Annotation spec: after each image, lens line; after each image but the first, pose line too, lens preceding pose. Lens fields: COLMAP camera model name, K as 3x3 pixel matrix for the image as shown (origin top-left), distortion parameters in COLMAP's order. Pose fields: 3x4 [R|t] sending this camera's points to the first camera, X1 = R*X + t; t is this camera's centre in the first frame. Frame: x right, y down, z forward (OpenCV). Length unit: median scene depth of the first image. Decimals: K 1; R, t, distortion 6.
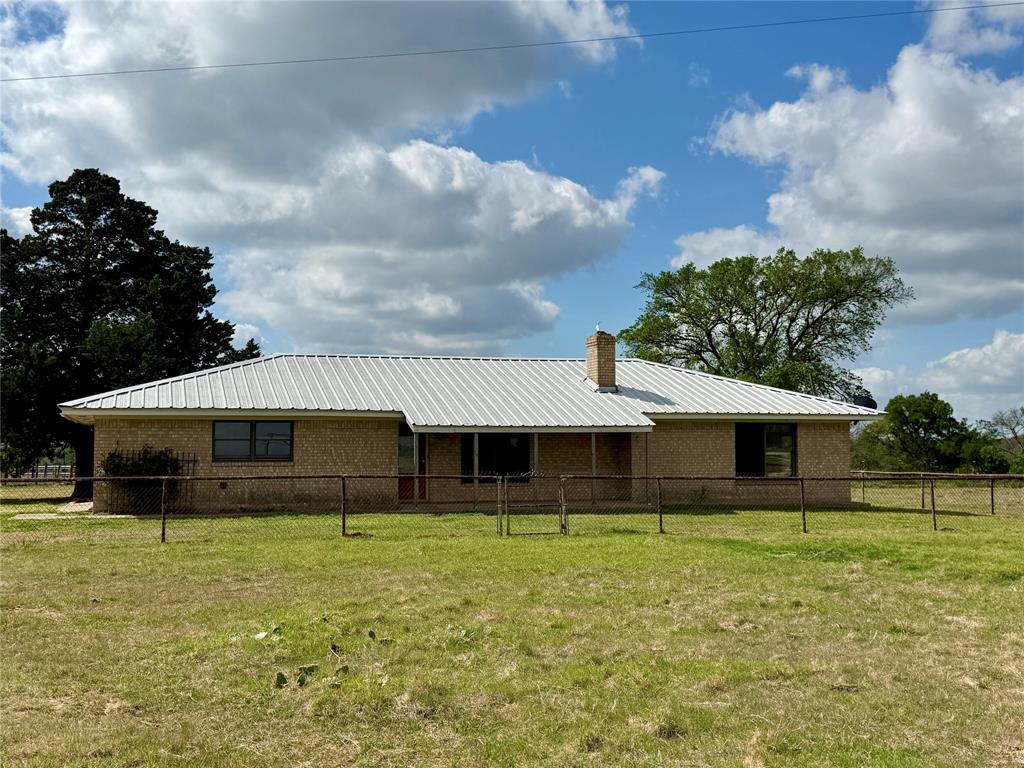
lens RADIAL K [[1199.4, 0, 511.5], [0, 1199.4, 384.2], [0, 0, 1]] dist [0.026755, 0.000000]
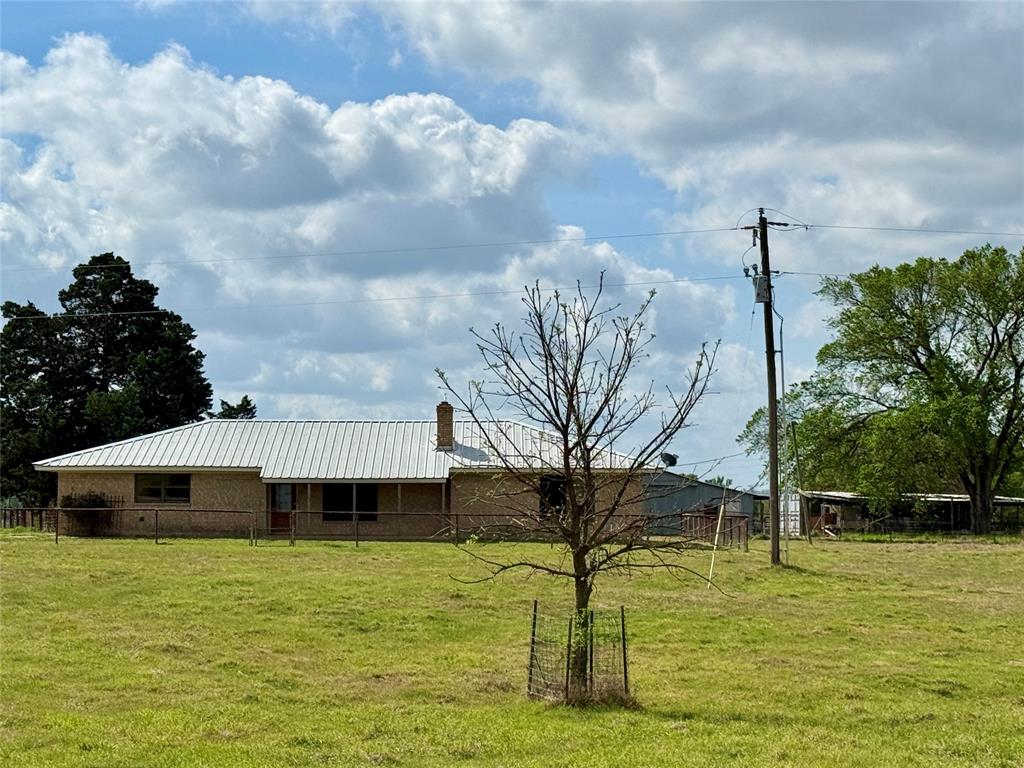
lens RADIAL K [[2355.6, 0, 512.2], [0, 2355.6, 384.9], [0, 0, 1]] dist [0.026978, 0.000000]
pose [[0.958444, -0.007383, -0.285186, 0.927795], [0.009551, 0.999935, 0.006210, -0.083698], [0.285122, -0.008675, 0.958452, -1.477206]]
